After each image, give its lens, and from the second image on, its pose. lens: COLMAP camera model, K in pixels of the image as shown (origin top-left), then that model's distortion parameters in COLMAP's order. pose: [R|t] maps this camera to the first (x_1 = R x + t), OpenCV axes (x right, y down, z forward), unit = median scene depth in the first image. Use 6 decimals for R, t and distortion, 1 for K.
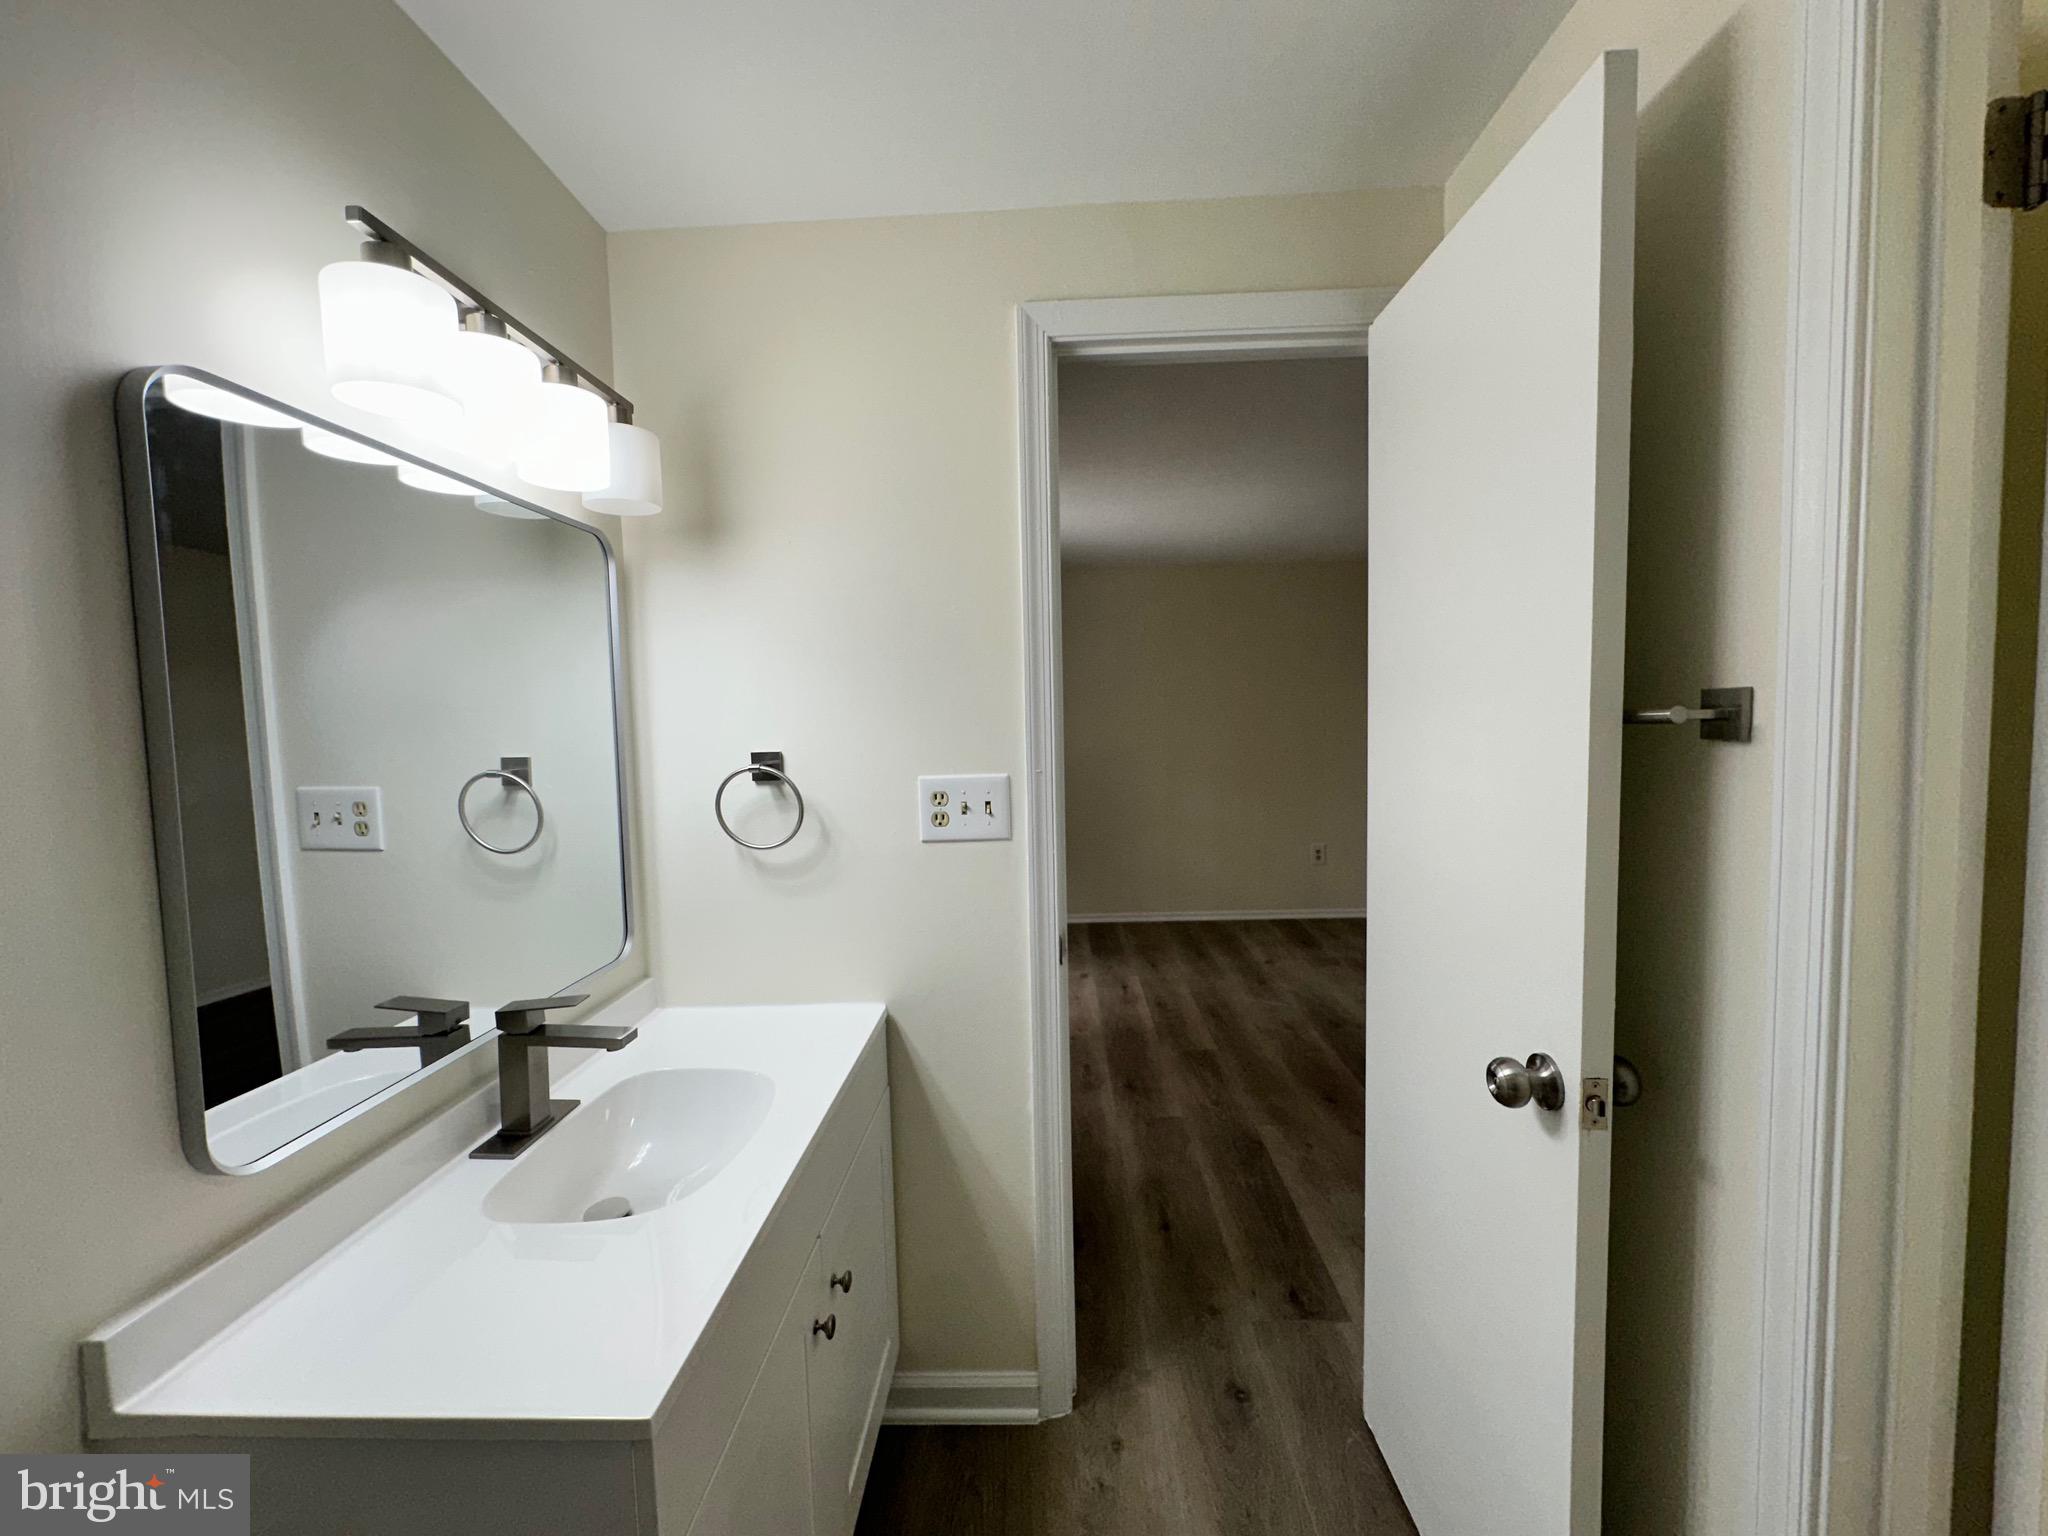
lens RADIAL K [[812.6, 0, 1019.2], [0, 812.6, 766.4], [0, 0, 1]] dist [-0.002411, 0.000102]
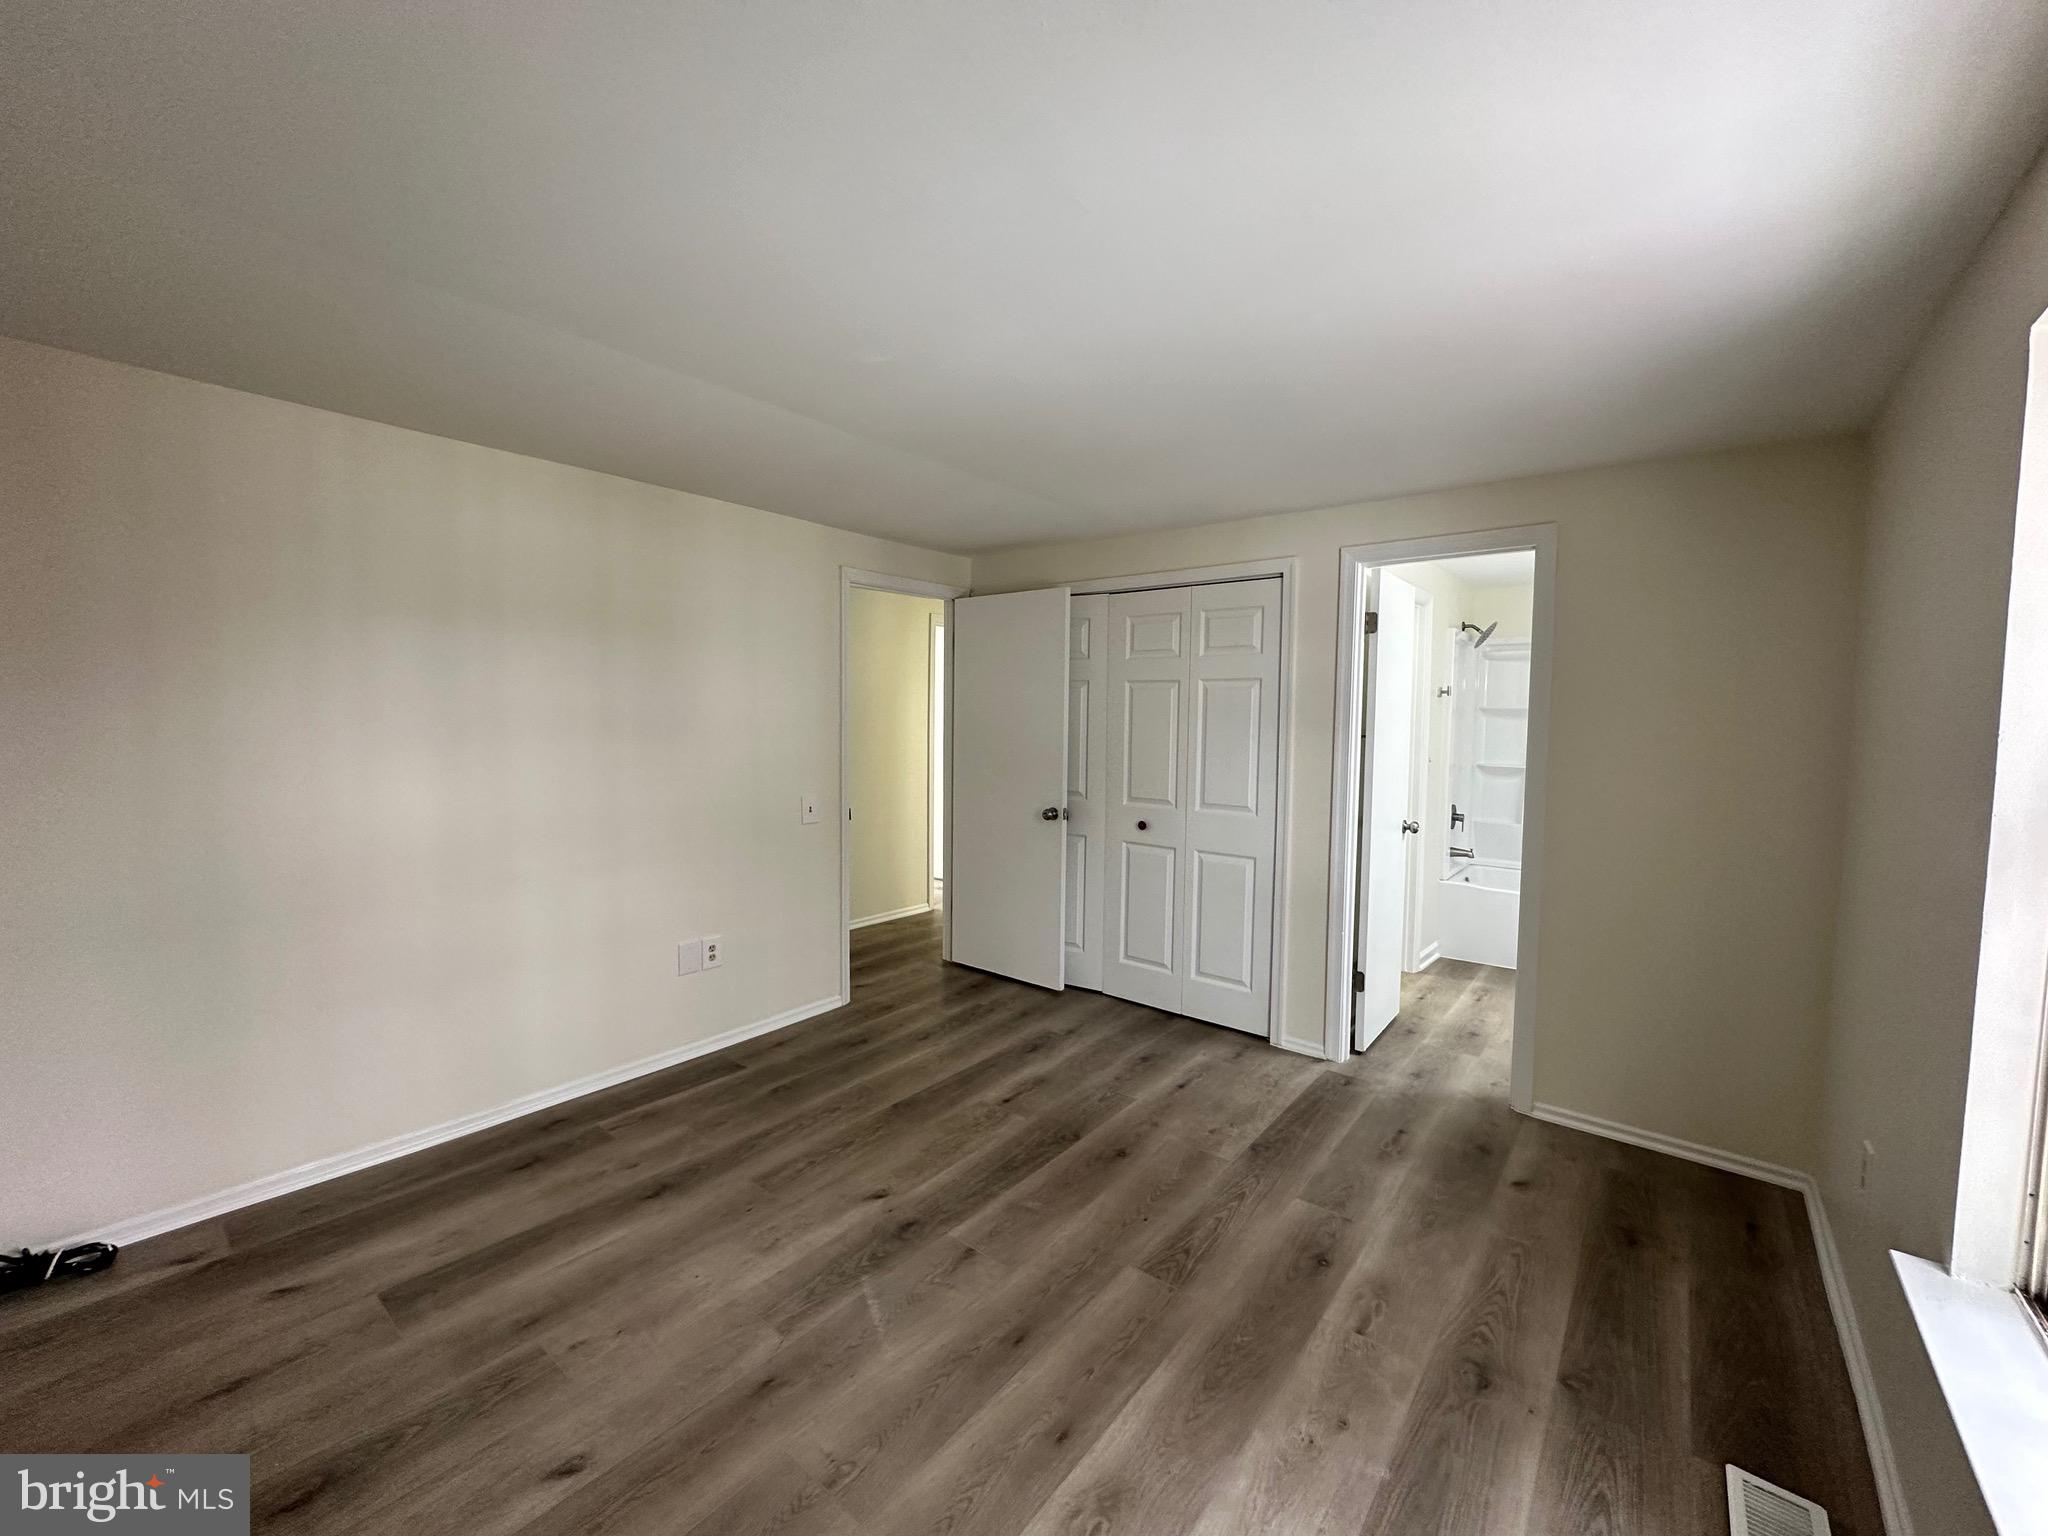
lens RADIAL K [[812.2, 0, 1022.7], [0, 812.2, 766.8], [0, 0, 1]] dist [-0.003168, -0.000274]
pose [[-0.803729, -0.021373, 0.594612, -0.081623], [0.045075, 0.994296, 0.096667, -0.146752], [-0.593286, 0.104496, -0.798181, 2.087153]]
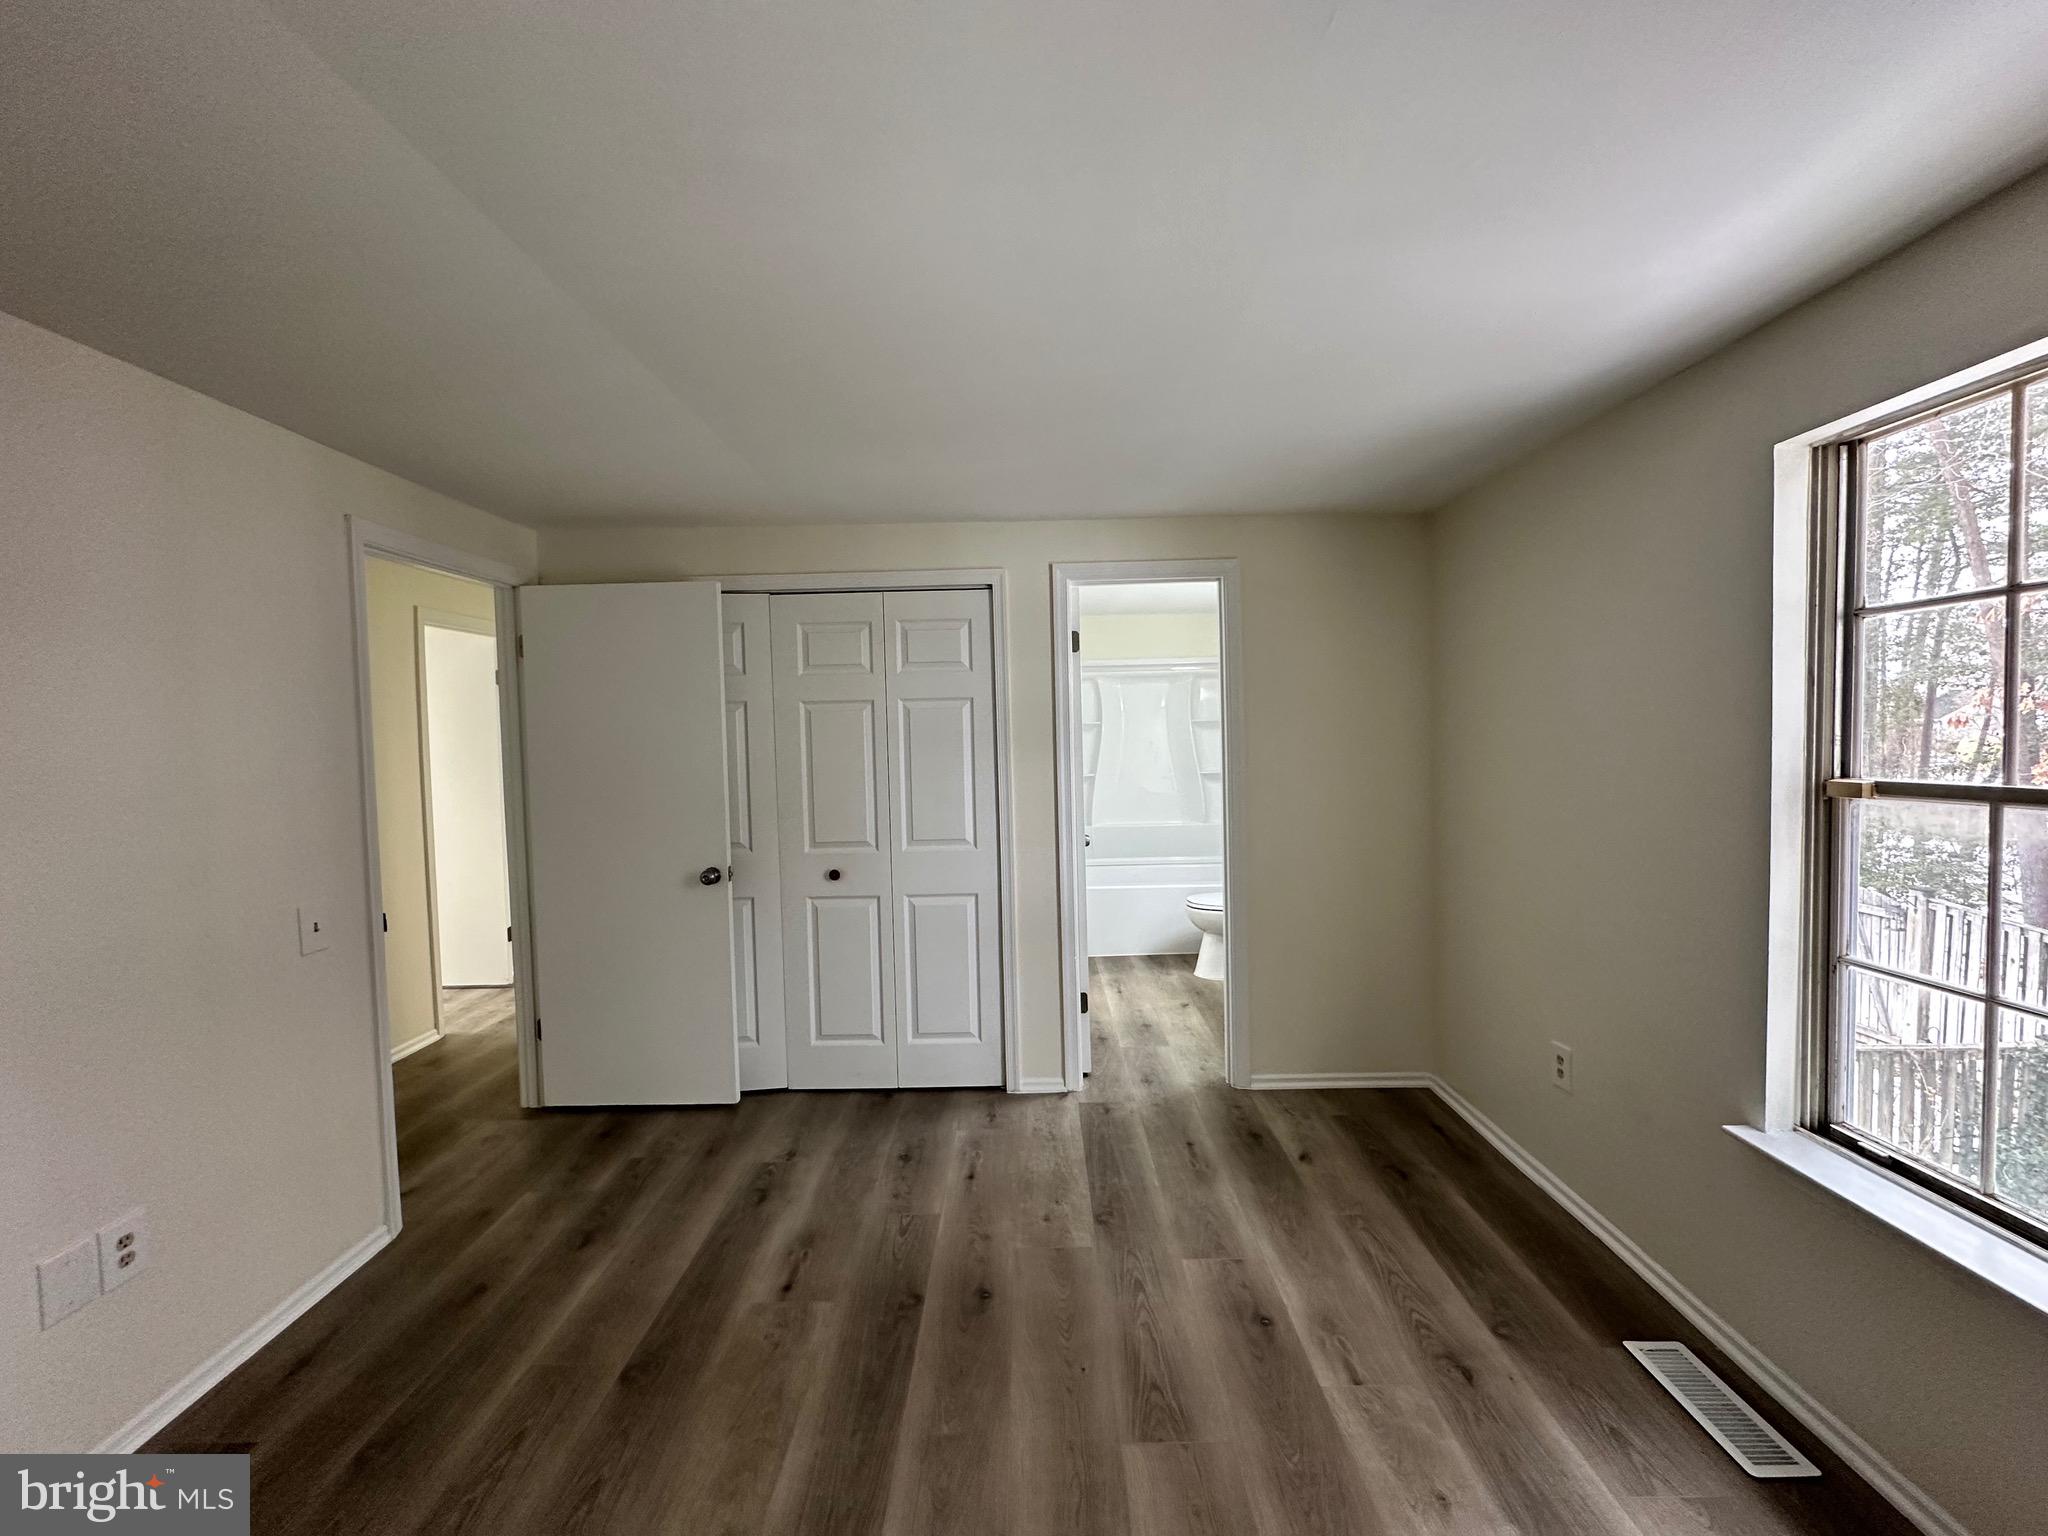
lens RADIAL K [[812.2, 0, 1022.7], [0, 812.2, 766.8], [0, 0, 1]] dist [-0.003168, -0.000274]
pose [[-0.998207, 0.050695, -0.031827, 0.411790], [0.047188, 0.993597, 0.102653, -0.164536], [0.036827, 0.100967, -0.994208, 1.995720]]
